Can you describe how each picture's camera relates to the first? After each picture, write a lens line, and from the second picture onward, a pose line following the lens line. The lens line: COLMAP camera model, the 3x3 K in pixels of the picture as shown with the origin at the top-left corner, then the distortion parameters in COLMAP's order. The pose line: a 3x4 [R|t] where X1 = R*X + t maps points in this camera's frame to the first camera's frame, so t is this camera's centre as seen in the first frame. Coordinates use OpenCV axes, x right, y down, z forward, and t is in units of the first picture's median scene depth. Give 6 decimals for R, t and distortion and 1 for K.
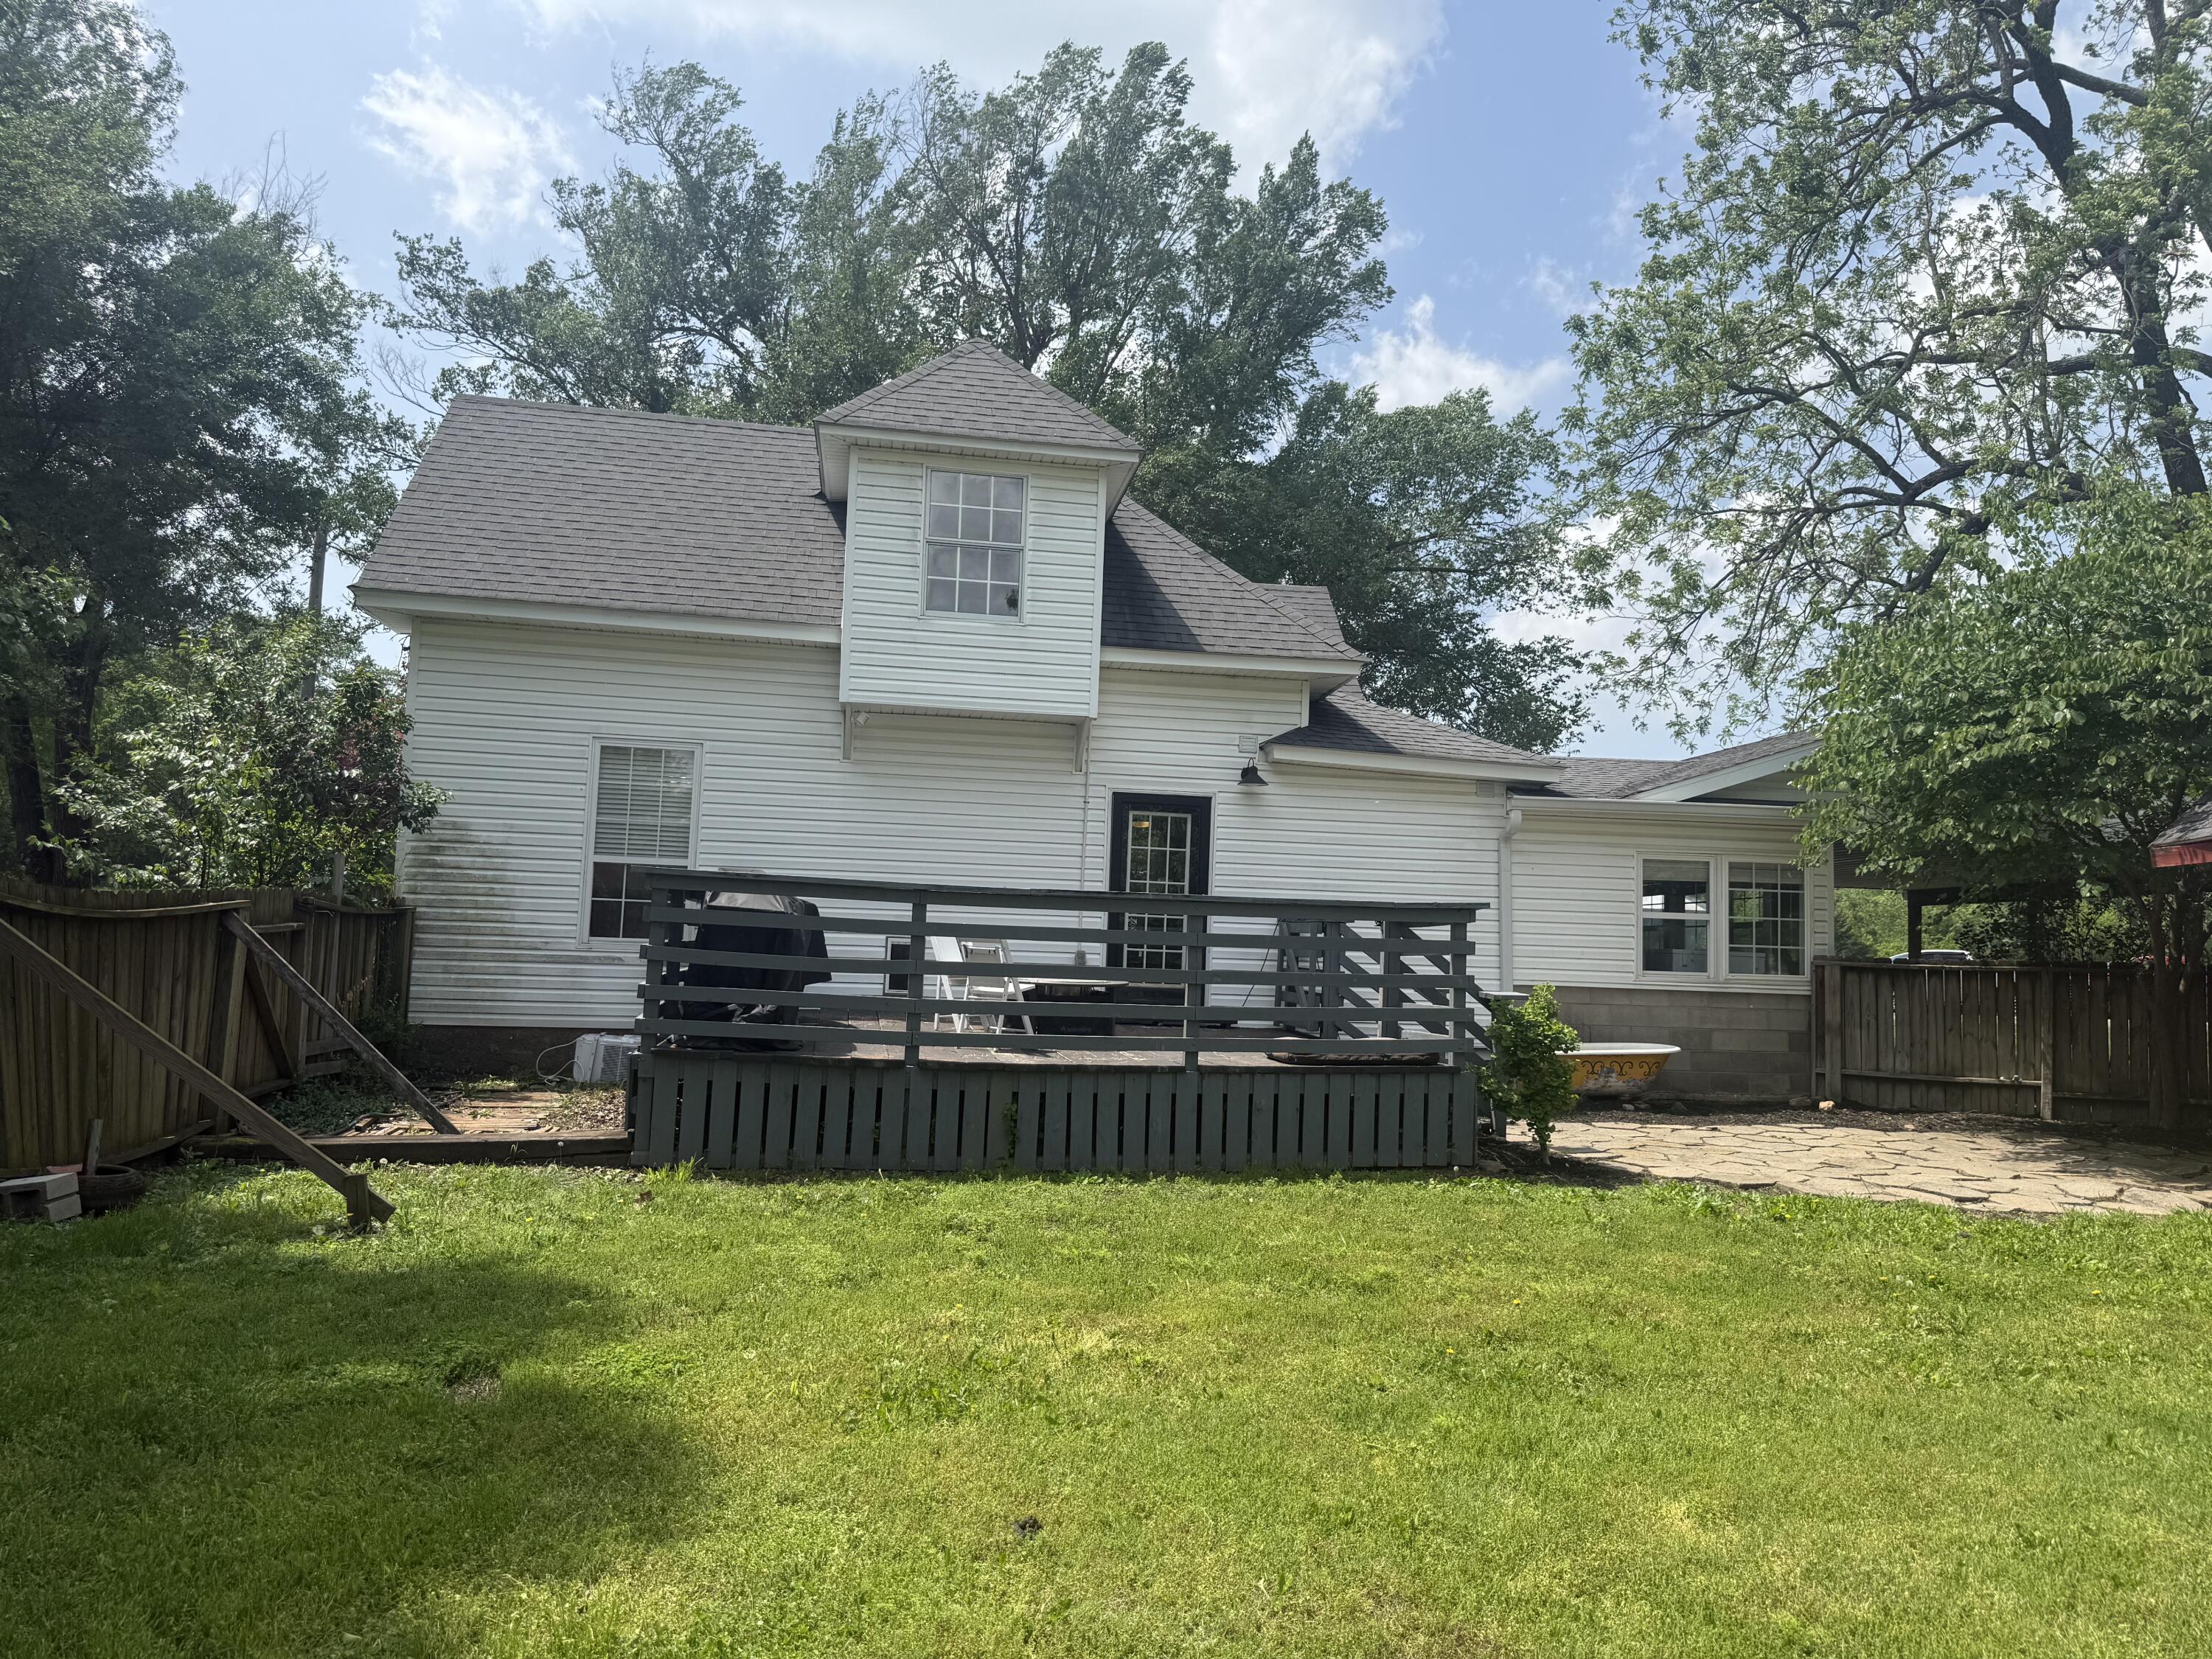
lens RADIAL K [[1544.9, 0, 1114.9], [0, 1544.9, 846.4], [0, 0, 1]] dist [0.050752, -0.056995]
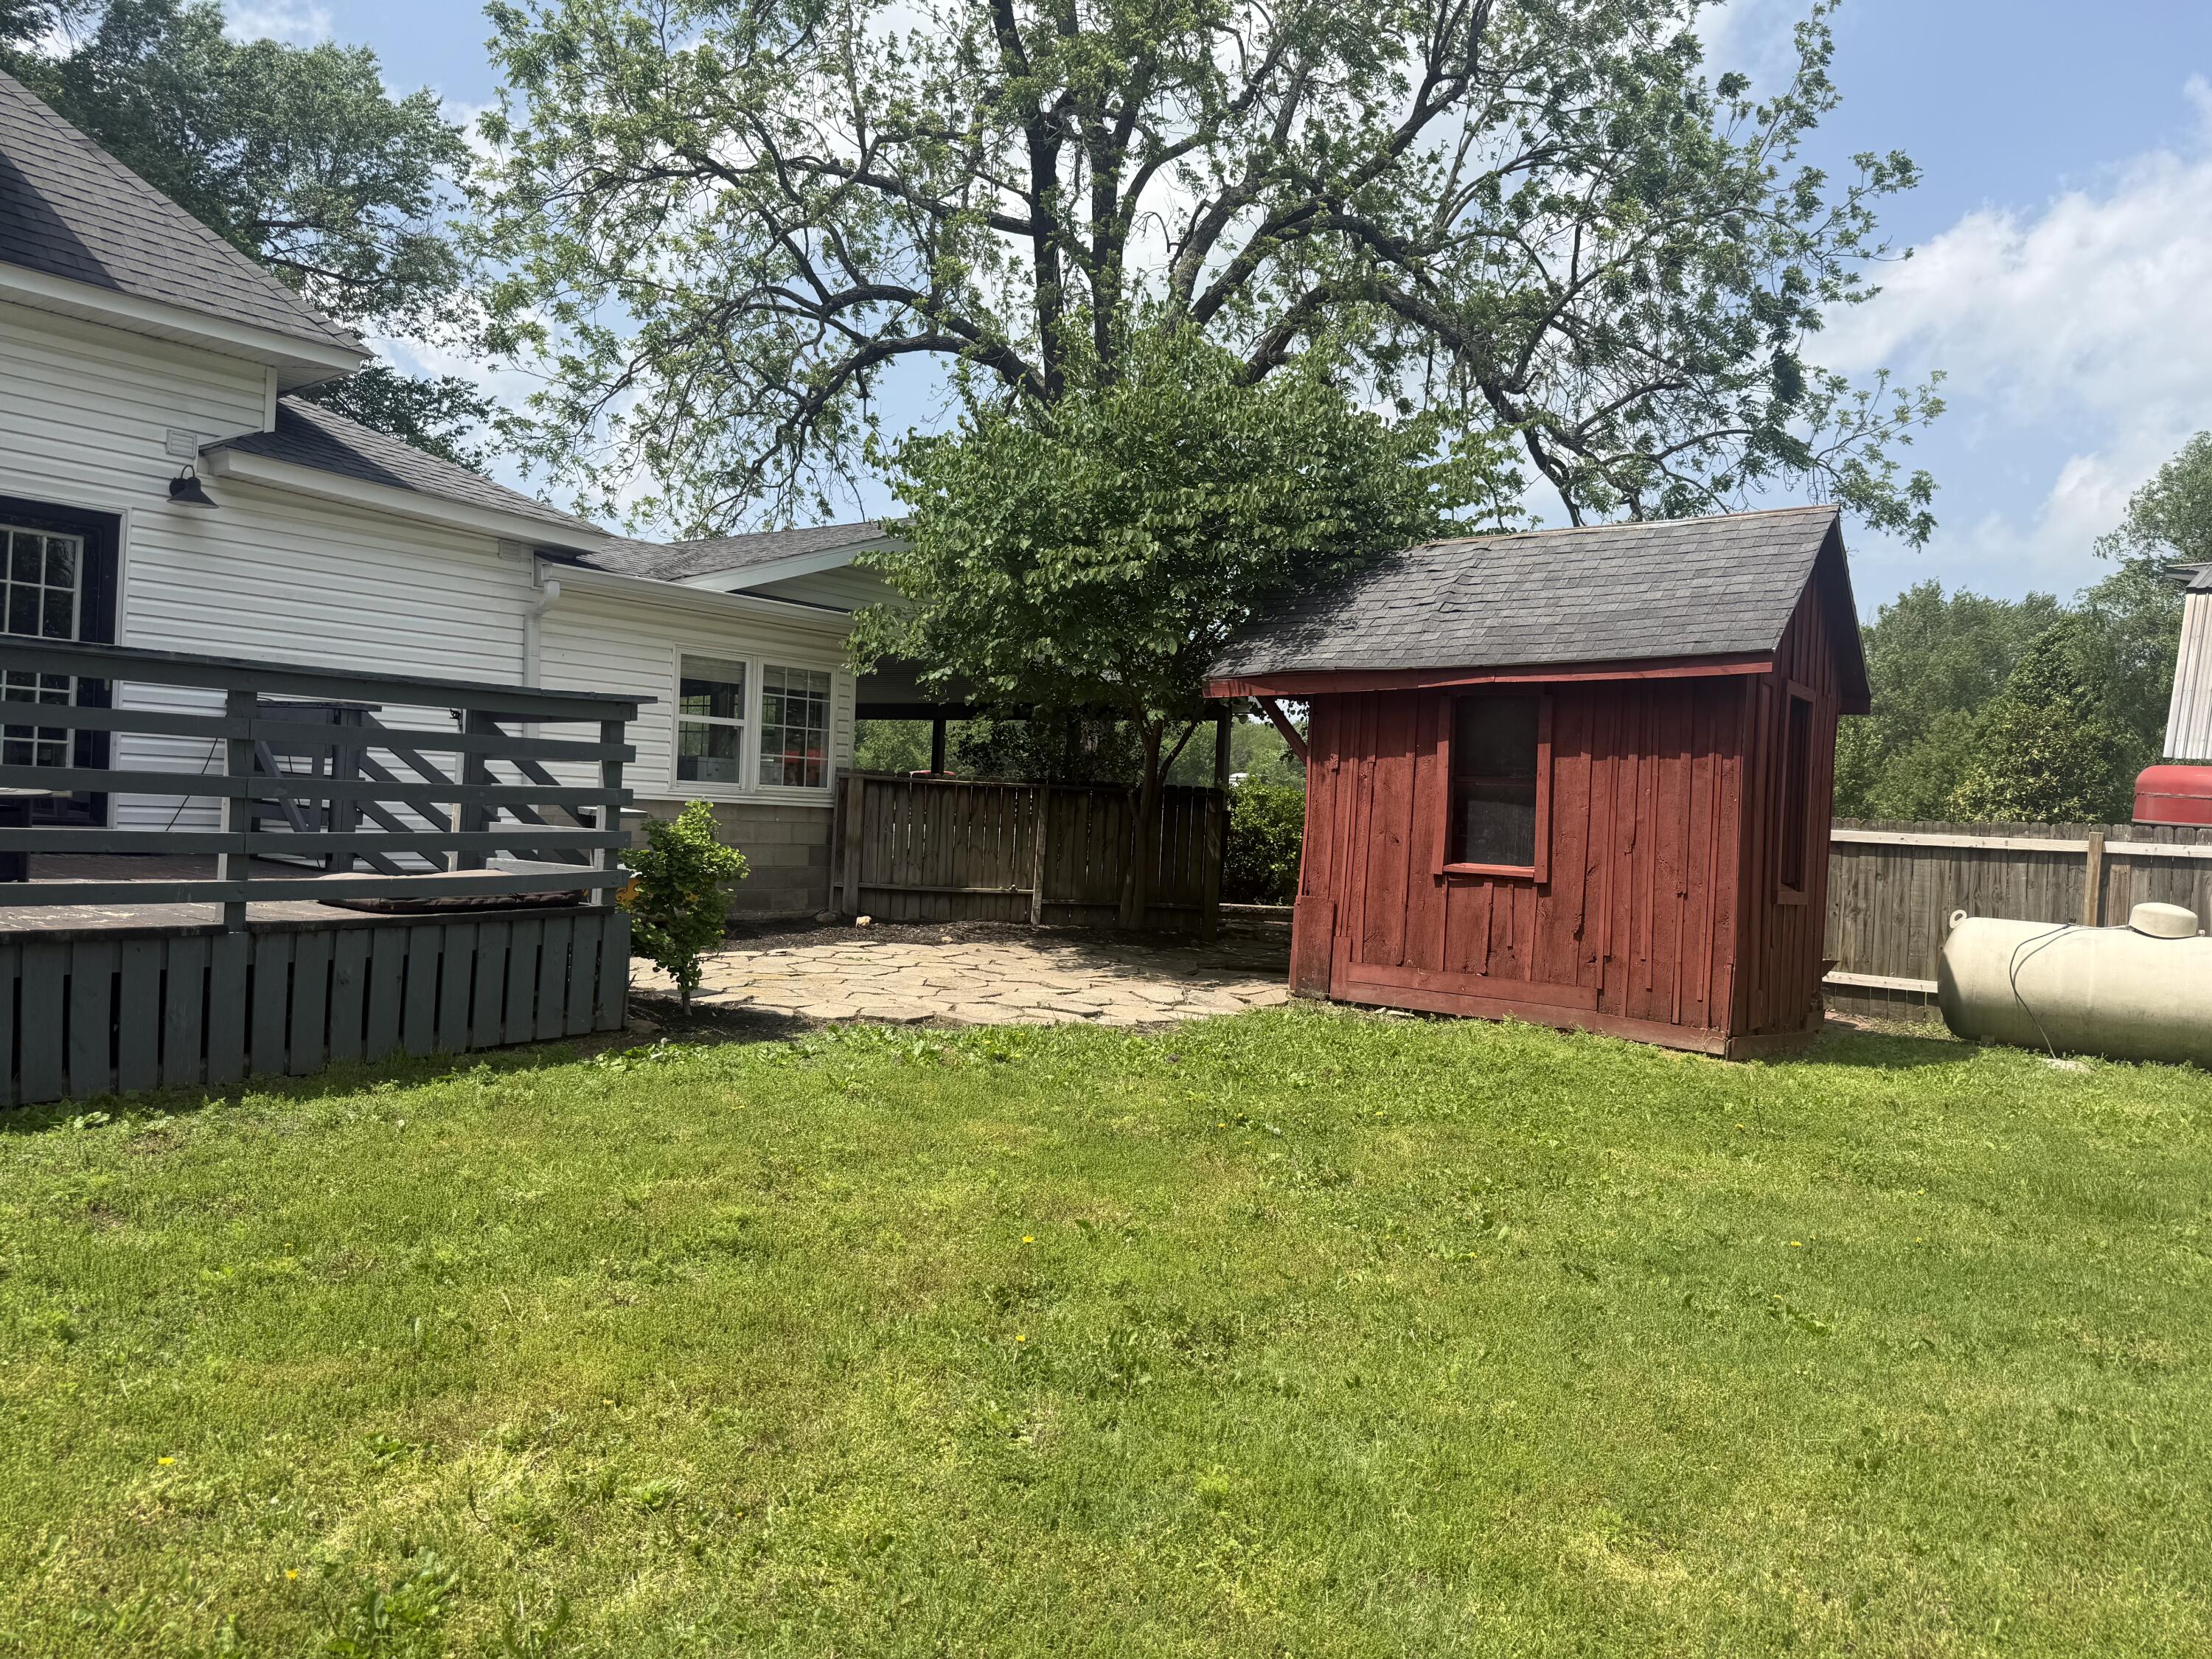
lens RADIAL K [[1544.9, 0, 1114.9], [0, 1544.9, 846.4], [0, 0, 1]] dist [0.050752, -0.056995]
pose [[0.728007, -0.011900, 0.685466, -0.092174], [-0.076925, 0.992117, 0.098922, 0.011214], [-0.681240, -0.124745, 0.721353, 0.194585]]
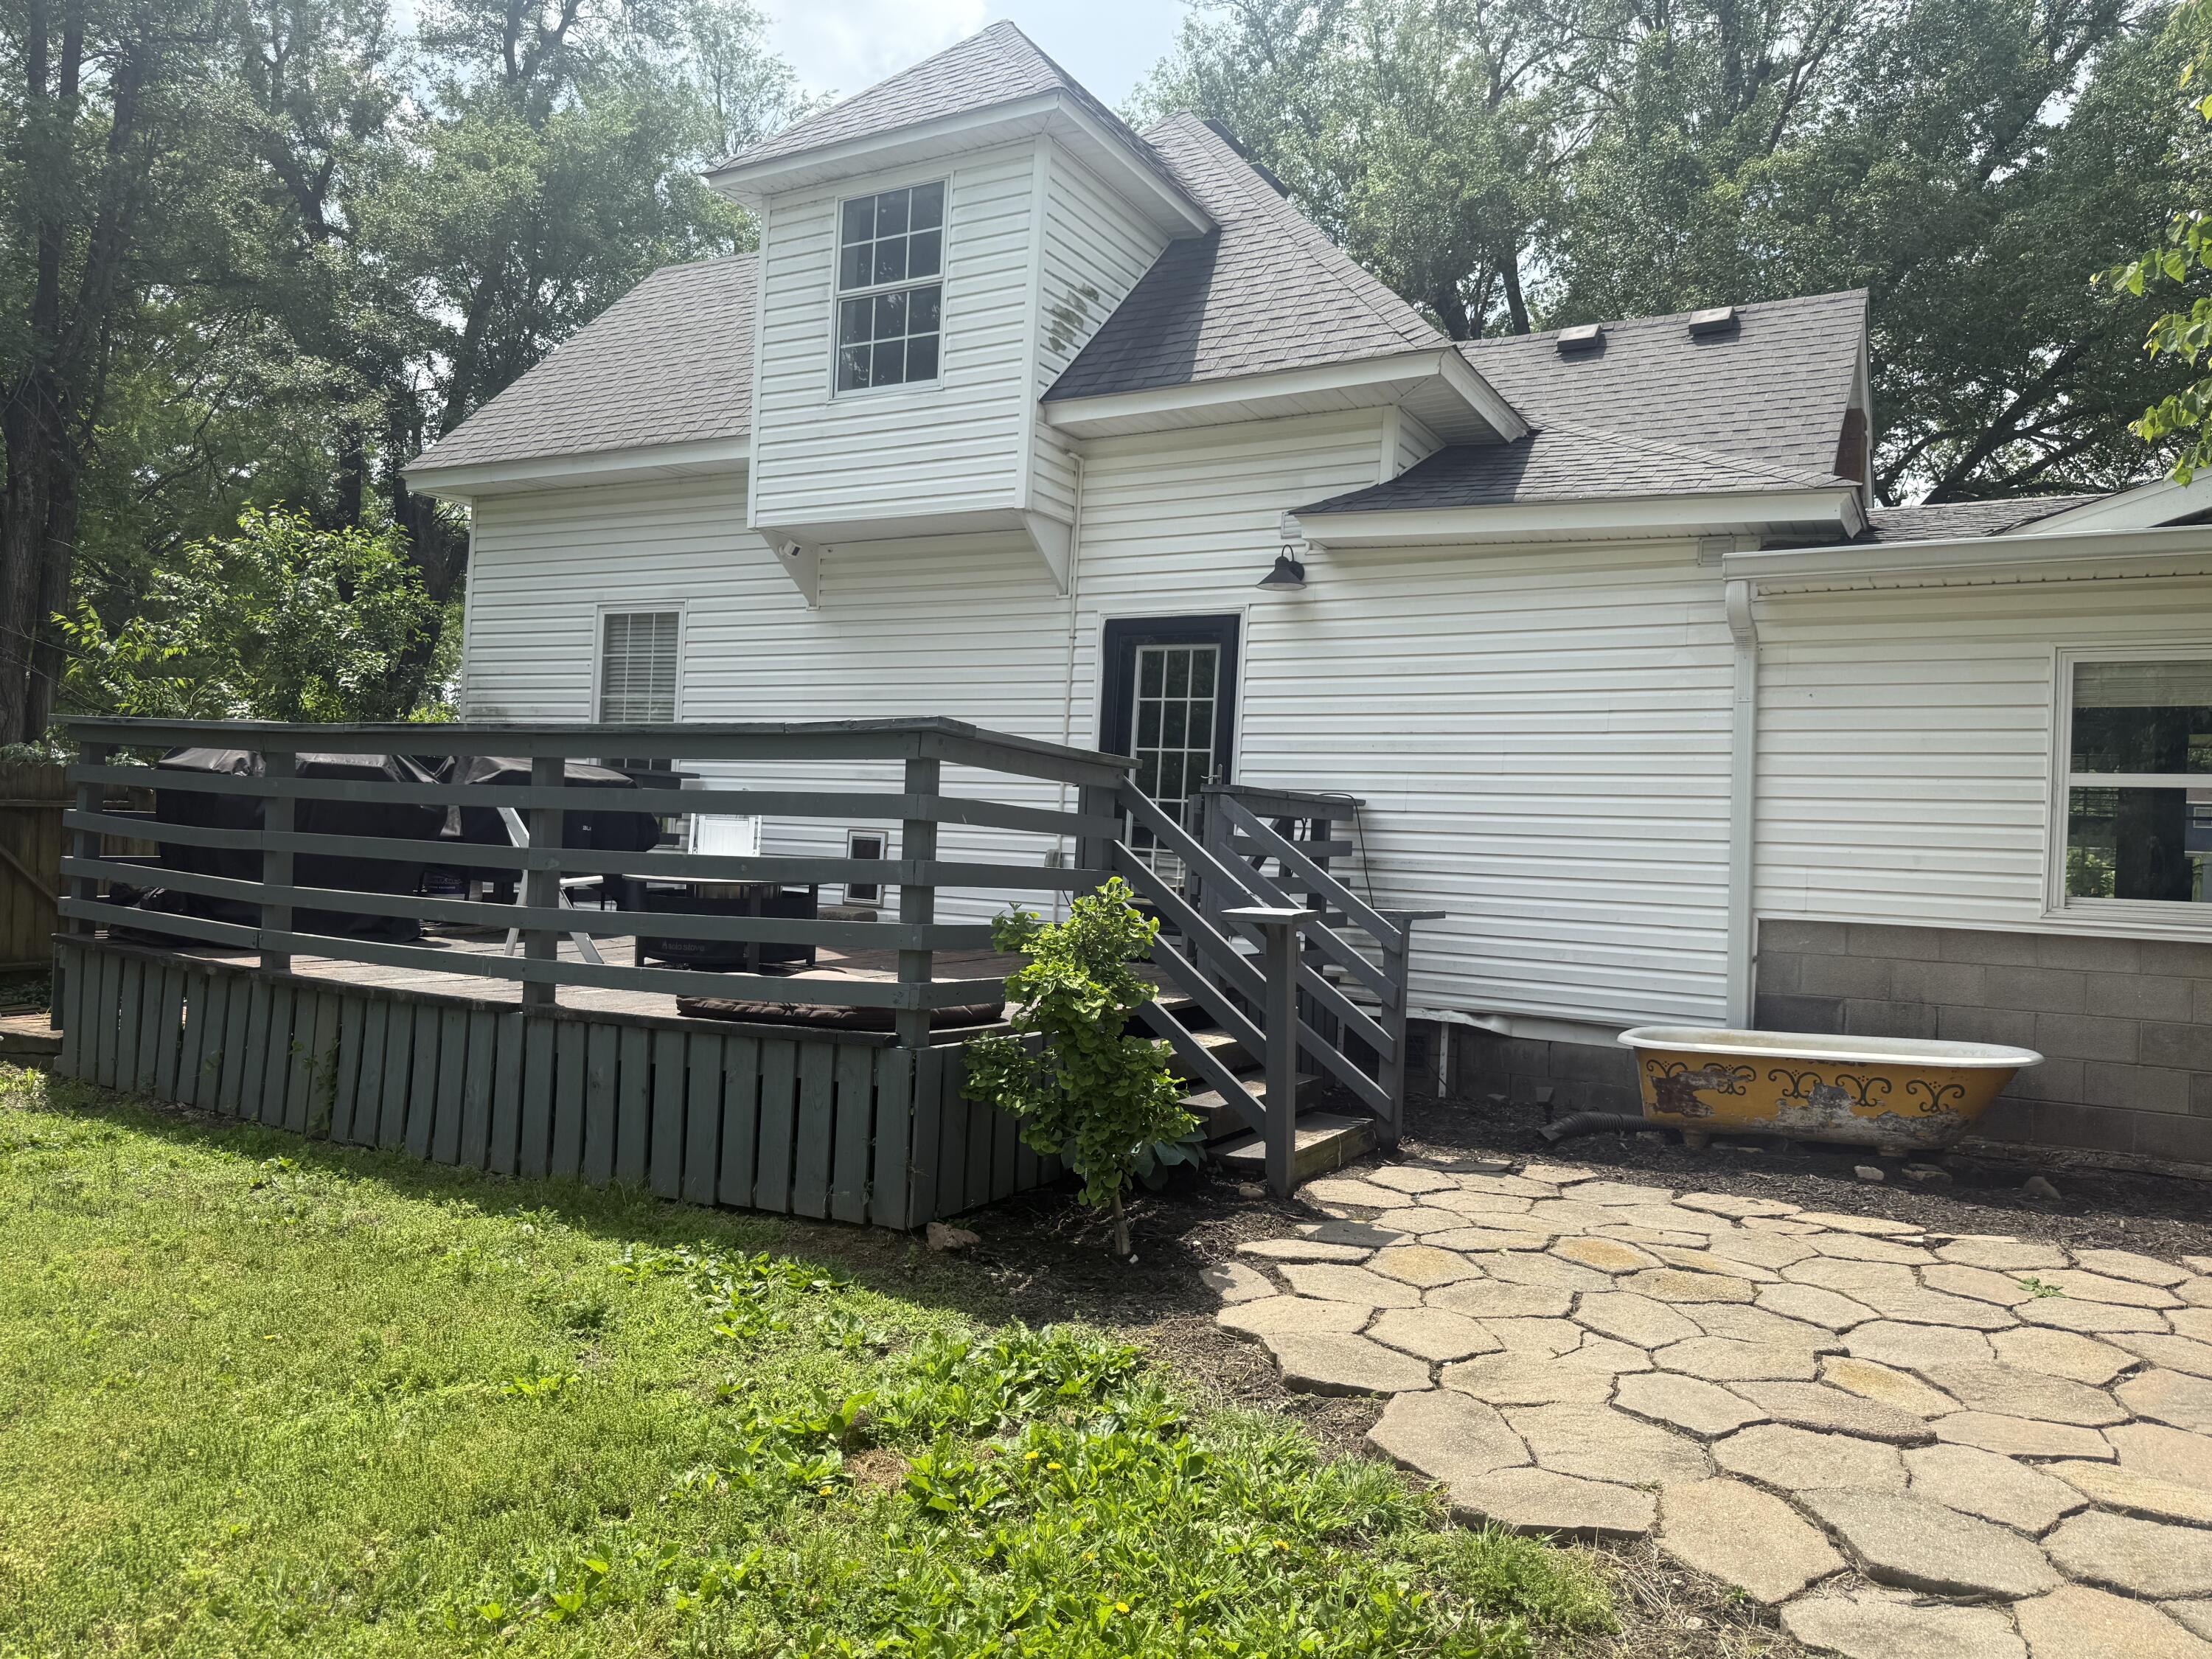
lens RADIAL K [[1513.7, 0, 1142.3], [0, 1513.7, 857.8], [0, 0, 1]] dist [0.121382, -0.277740]
pose [[0.779355, 0.003177, -0.626574, 0.434708], [0.021893, 0.999238, 0.032298, 0.049384], [0.626200, -0.038889, 0.778692, 0.480218]]
